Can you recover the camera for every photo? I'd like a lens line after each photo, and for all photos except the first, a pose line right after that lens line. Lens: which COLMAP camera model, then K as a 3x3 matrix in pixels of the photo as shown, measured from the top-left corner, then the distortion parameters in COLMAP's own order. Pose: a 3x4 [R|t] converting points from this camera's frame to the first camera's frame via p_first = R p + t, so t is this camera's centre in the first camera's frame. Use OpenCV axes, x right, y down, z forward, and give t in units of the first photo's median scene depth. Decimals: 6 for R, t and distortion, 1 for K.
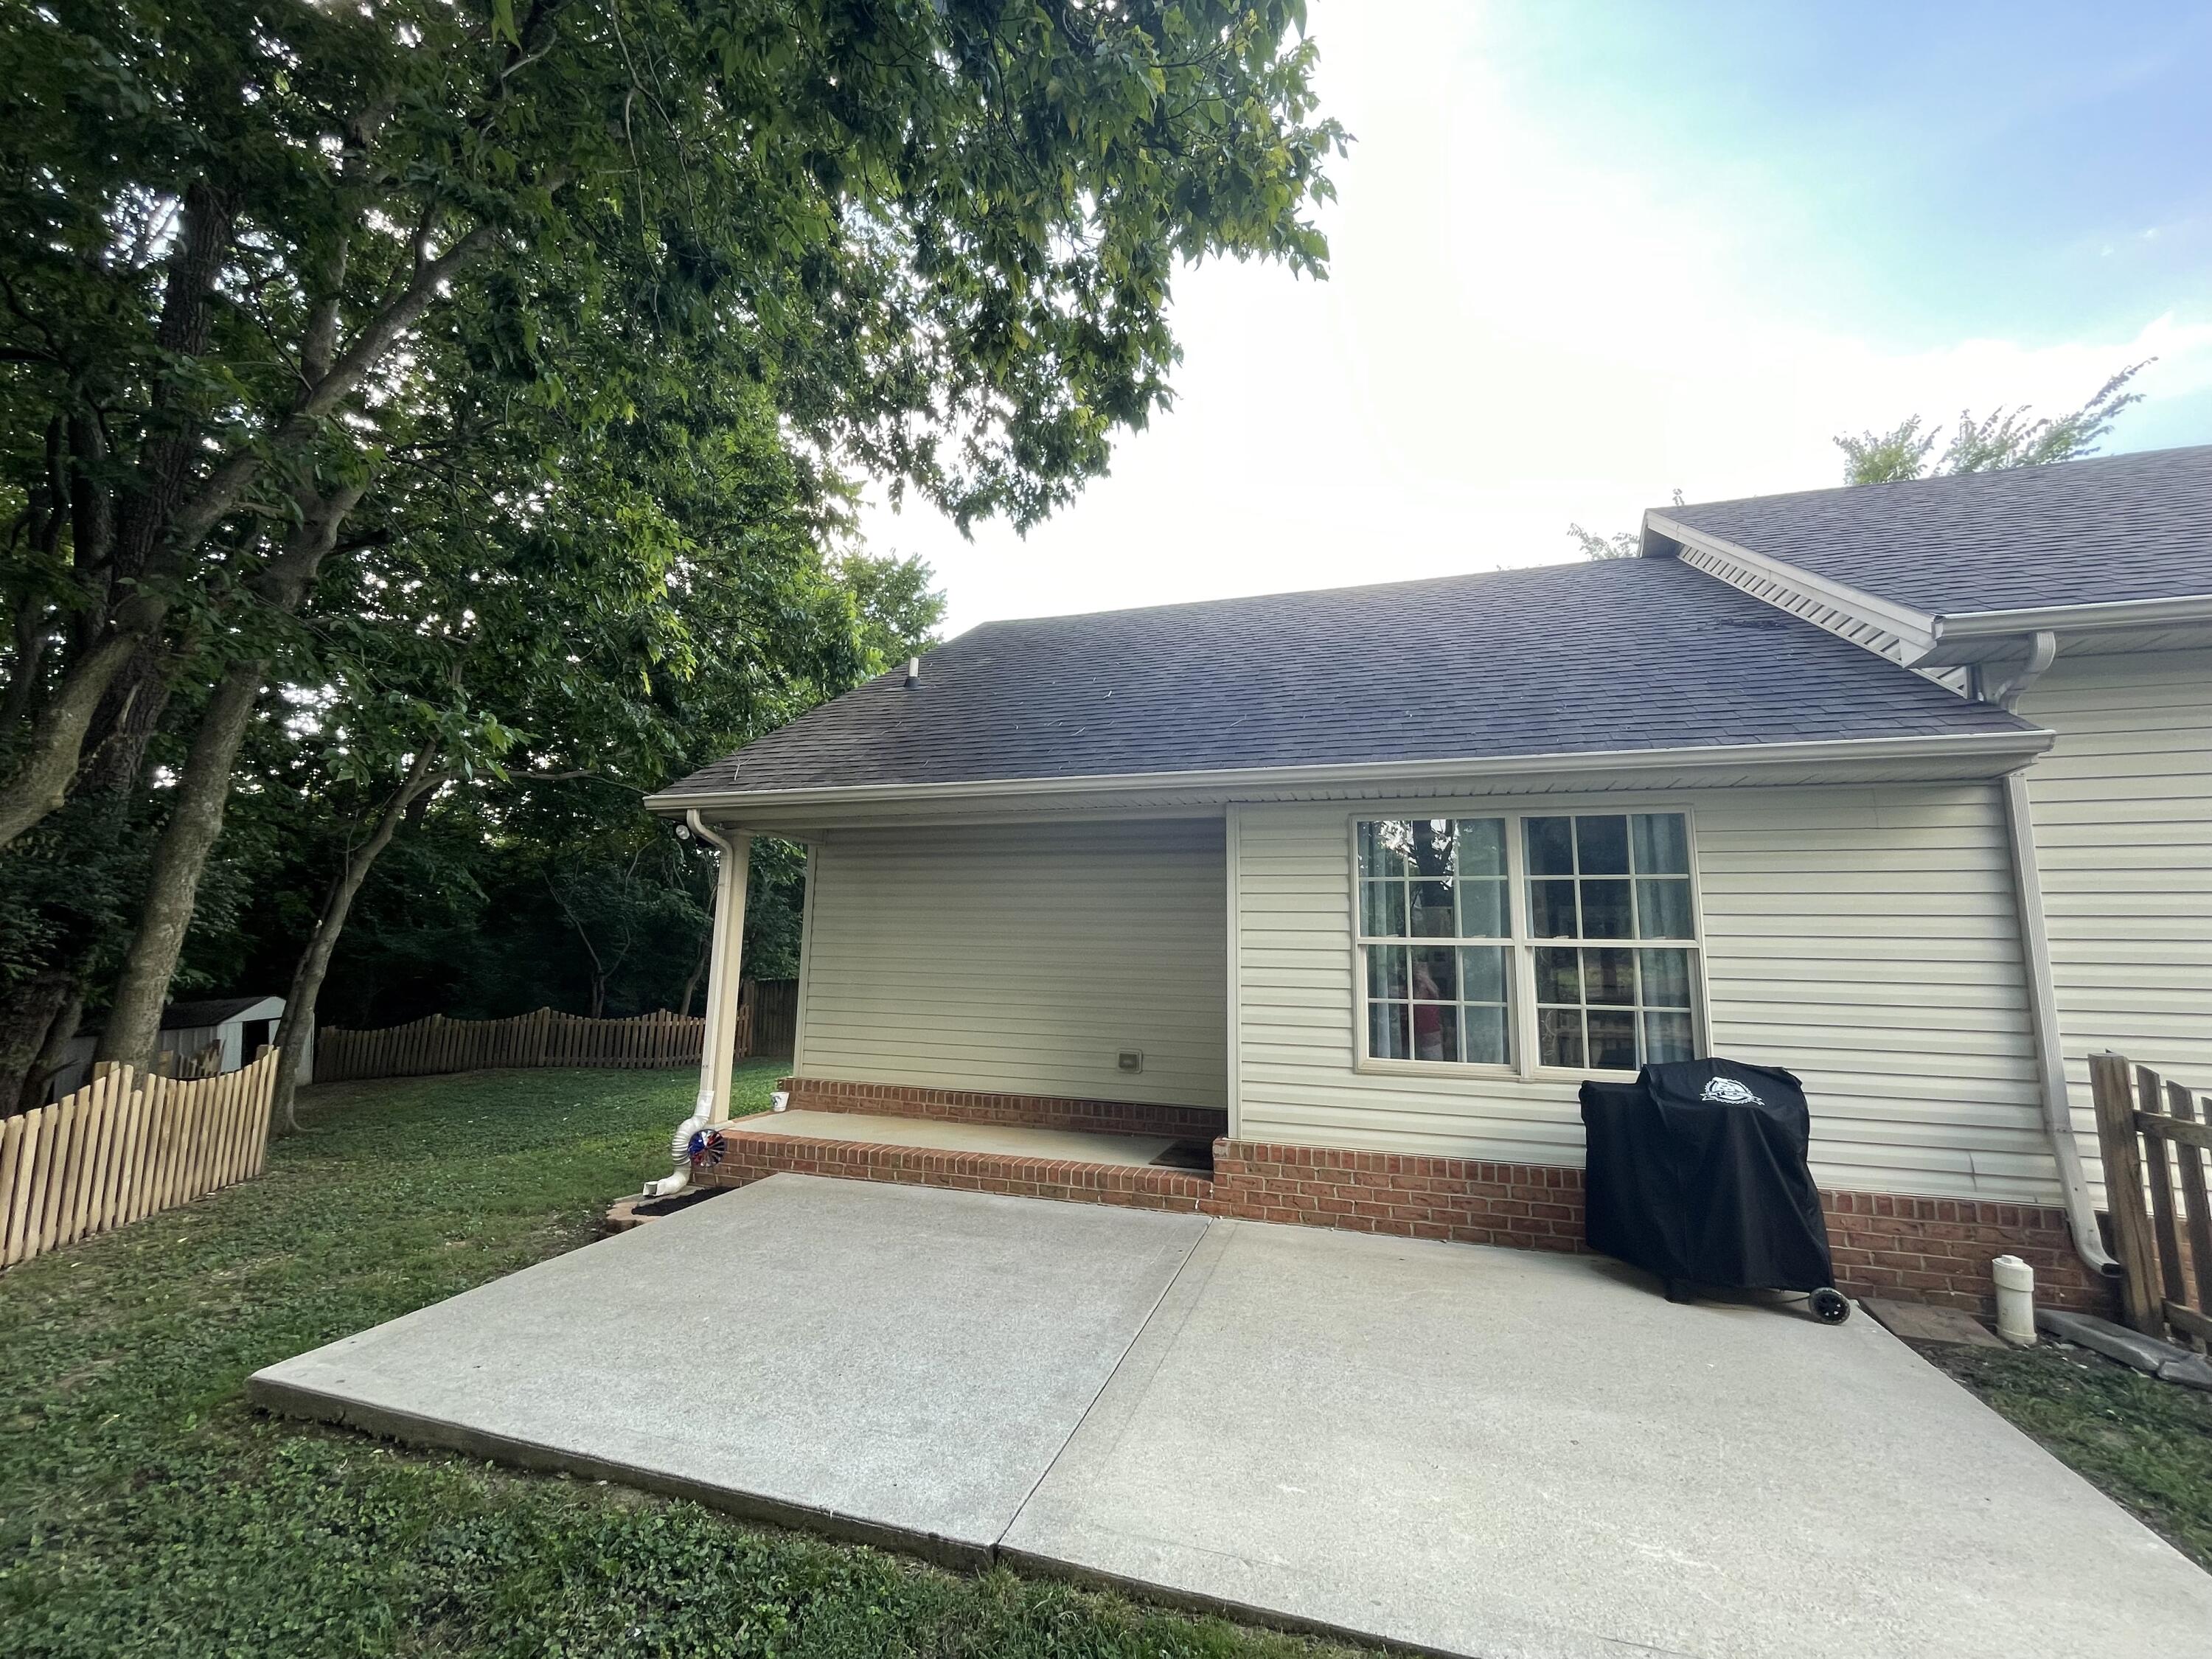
lens RADIAL K [[899.2, 0, 1103.3], [0, 899.2, 832.7], [0, 0, 1]] dist [-0.000778, 0.000090]
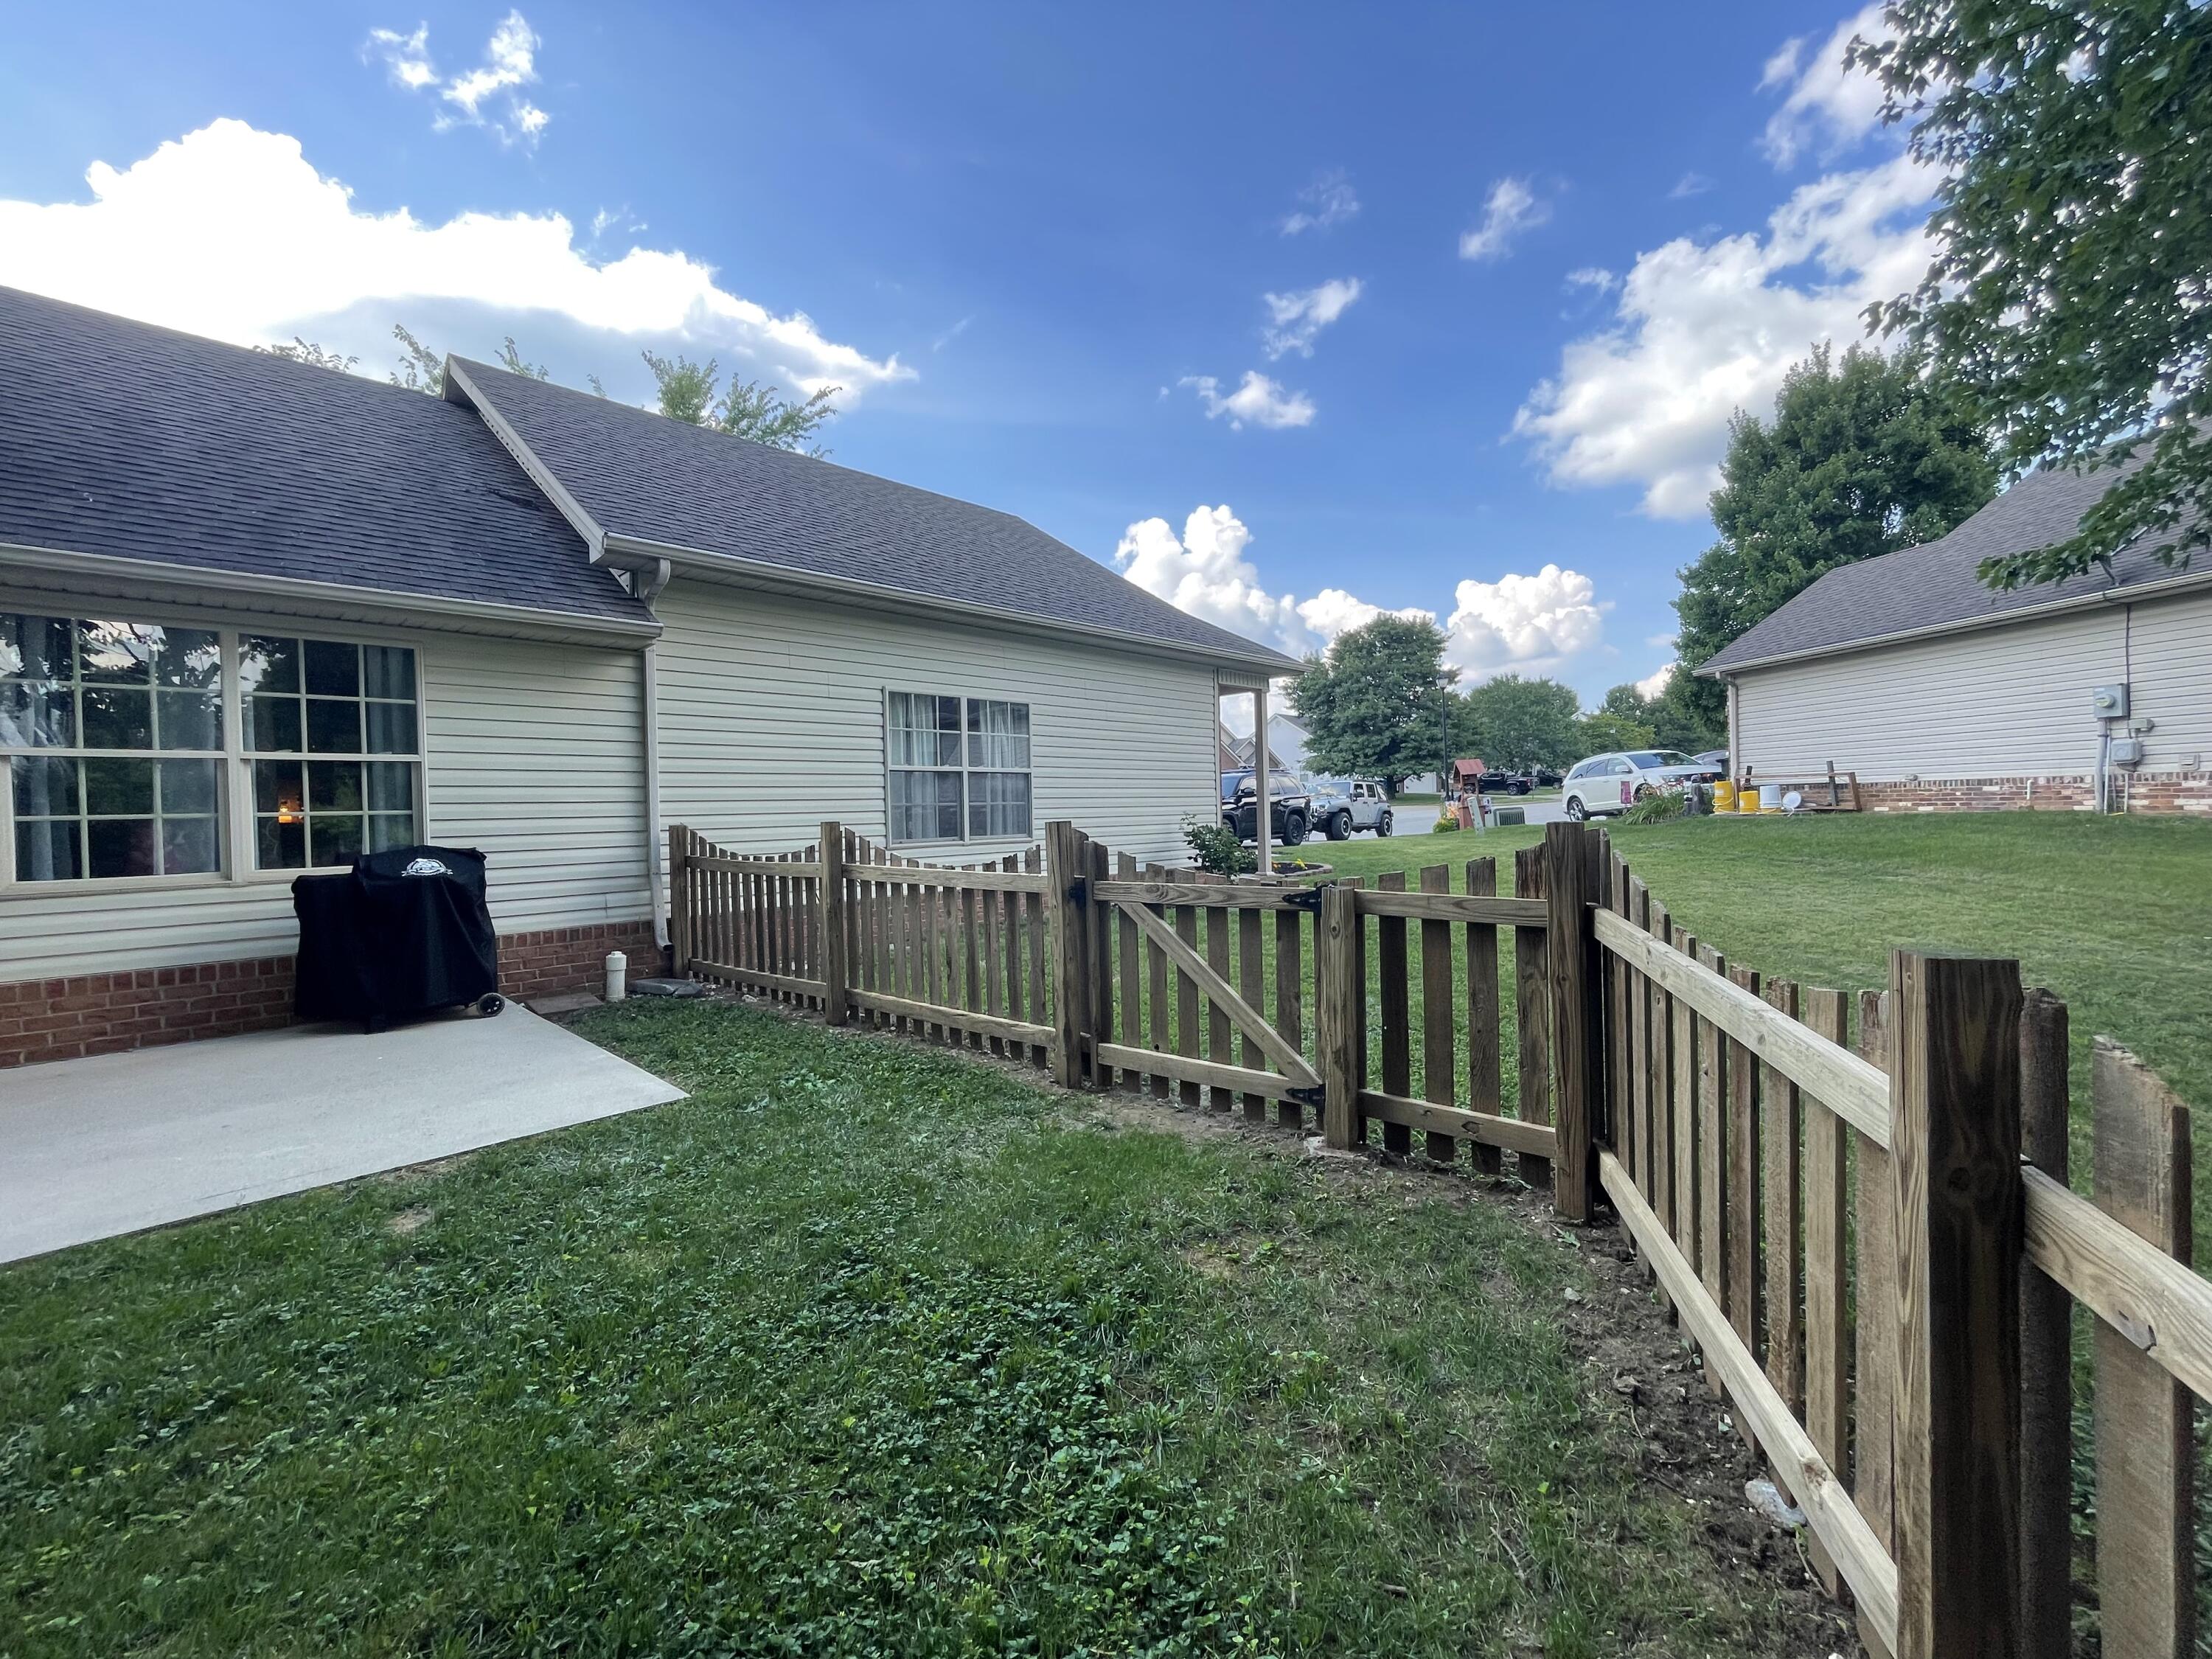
lens RADIAL K [[899.2, 0, 1102.8], [0, 899.2, 817.2], [0, 0, 1]] dist [-0.000778, 0.000090]
pose [[0.433718, -0.040139, 0.900154, -0.038201], [-0.094125, 0.991523, 0.089565, 0.007071], [-0.896119, -0.123573, 0.426264, -0.360580]]
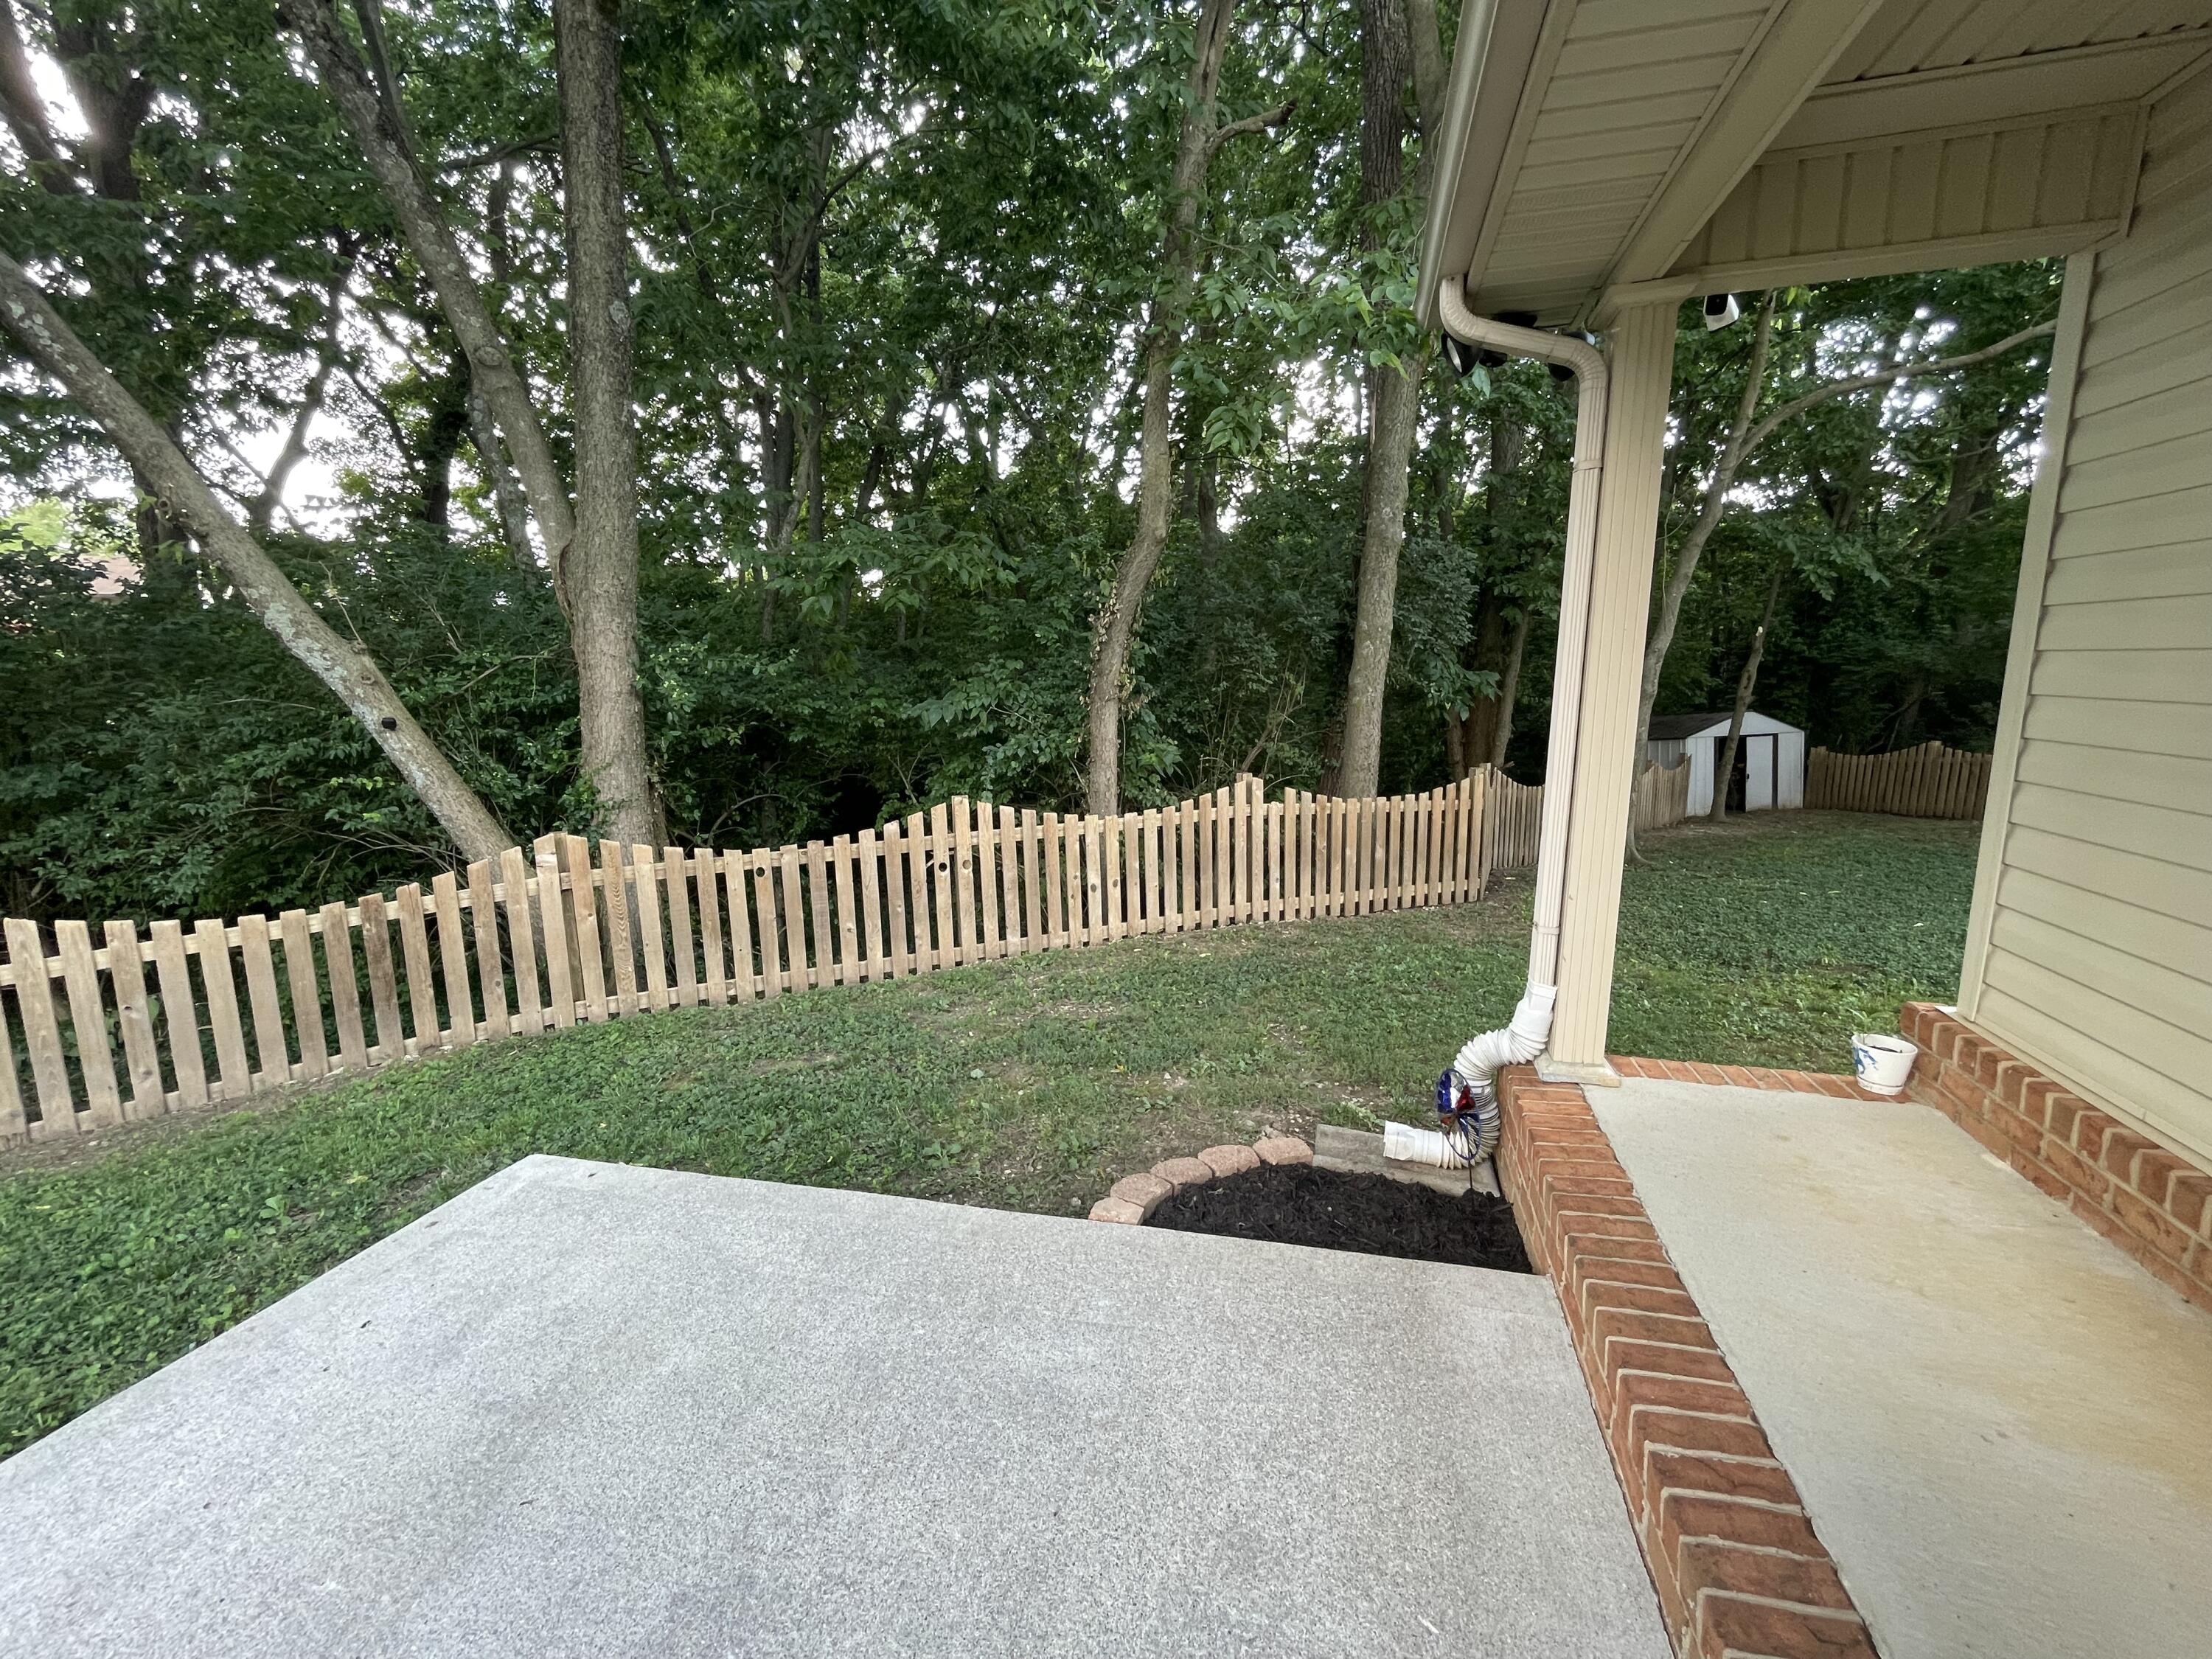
lens RADIAL K [[899.2, 0, 1114.6], [0, 899.2, 815.1], [0, 0, 1]] dist [-0.000778, 0.000090]
pose [[0.059961, 0.146963, -0.987323, -0.032096], [0.150182, 0.976516, 0.154475, 0.079575], [0.986838, -0.157541, 0.036482, 0.550947]]
